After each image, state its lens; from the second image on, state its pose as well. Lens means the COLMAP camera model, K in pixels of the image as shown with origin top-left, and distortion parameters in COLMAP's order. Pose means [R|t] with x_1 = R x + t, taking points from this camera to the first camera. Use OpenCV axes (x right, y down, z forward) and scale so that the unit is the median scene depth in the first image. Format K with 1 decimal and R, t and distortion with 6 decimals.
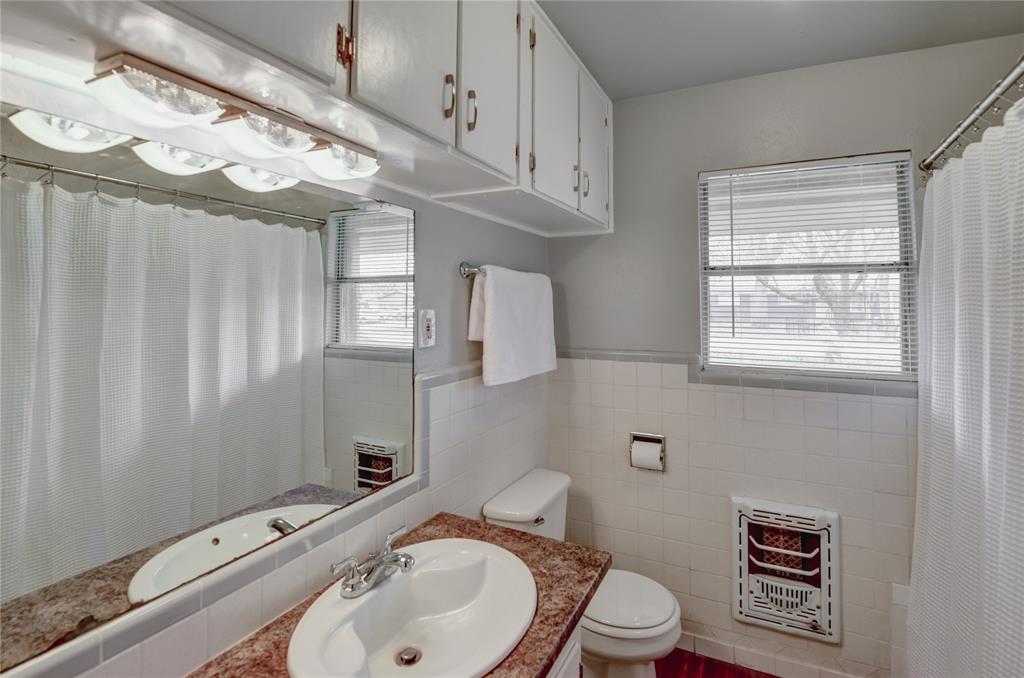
lens RADIAL K [[474.5, 0, 585.4], [0, 474.5, 267.1], [0, 0, 1]] dist [-0.000915, -0.006018]
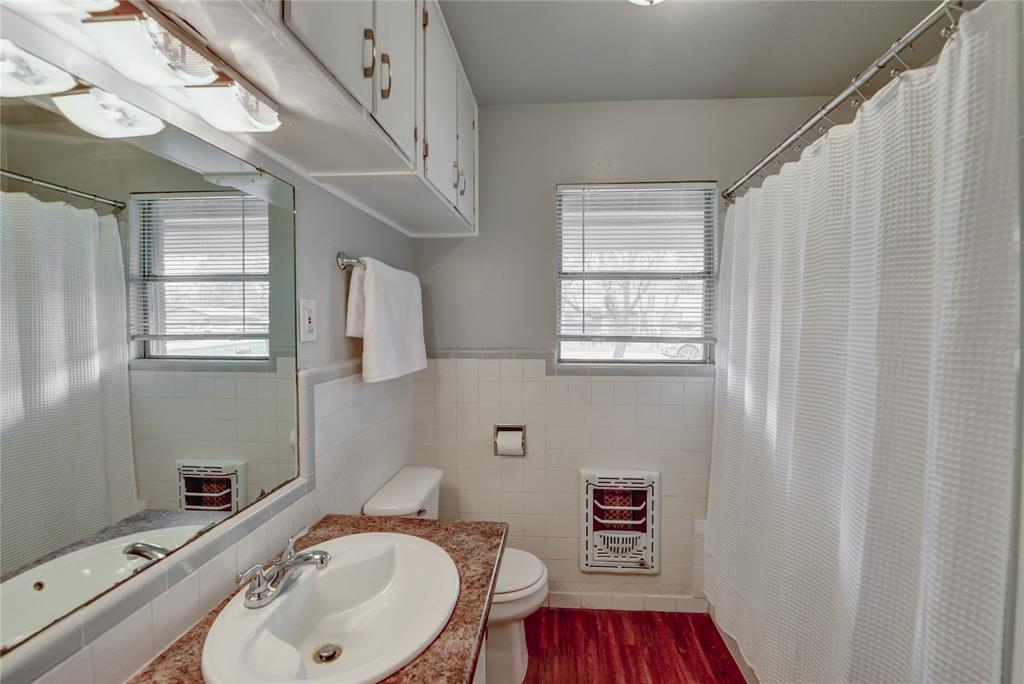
lens RADIAL K [[450.5, 0, 523.3], [0, 450.5, 330.4], [0, 0, 1]] dist [0.001986, -0.010120]
pose [[0.937526, -0.013341, 0.347660, -0.213901], [-0.009495, 0.997911, 0.063898, 0.076009], [-0.347786, -0.063207, 0.935441, 0.036856]]
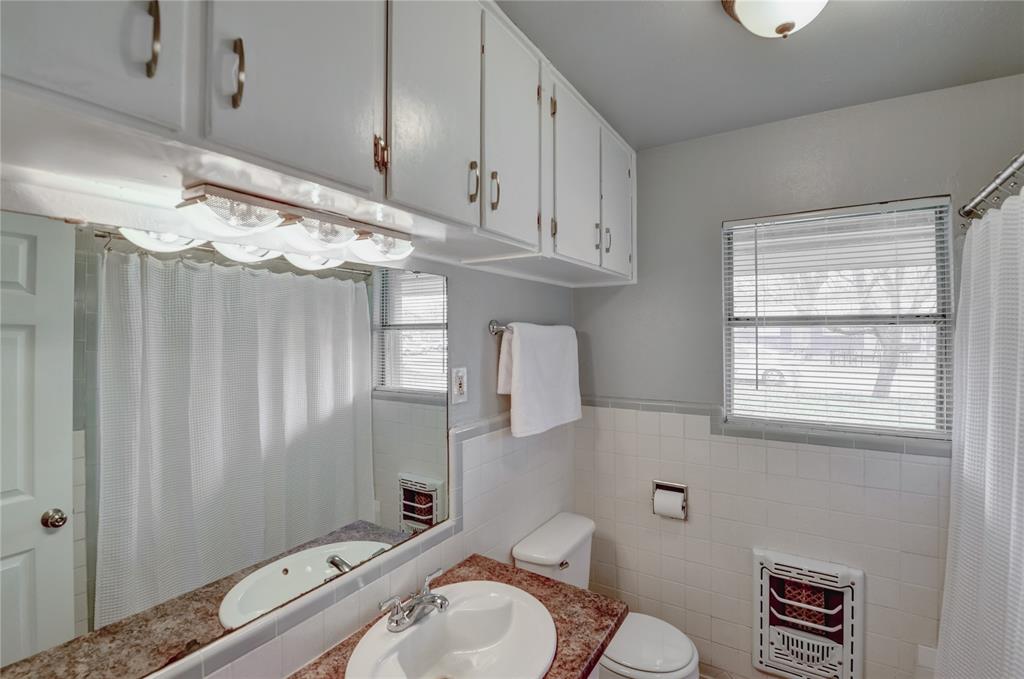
lens RADIAL K [[484.6, 0, 570.2], [0, 484.6, 287.9], [0, 0, 1]] dist [0.002613, -0.012183]
pose [[0.992942, -0.009606, -0.118212, 0.049429], [0.012001, 0.999737, 0.019566, -0.105407], [0.117992, -0.020846, 0.992796, -0.068080]]
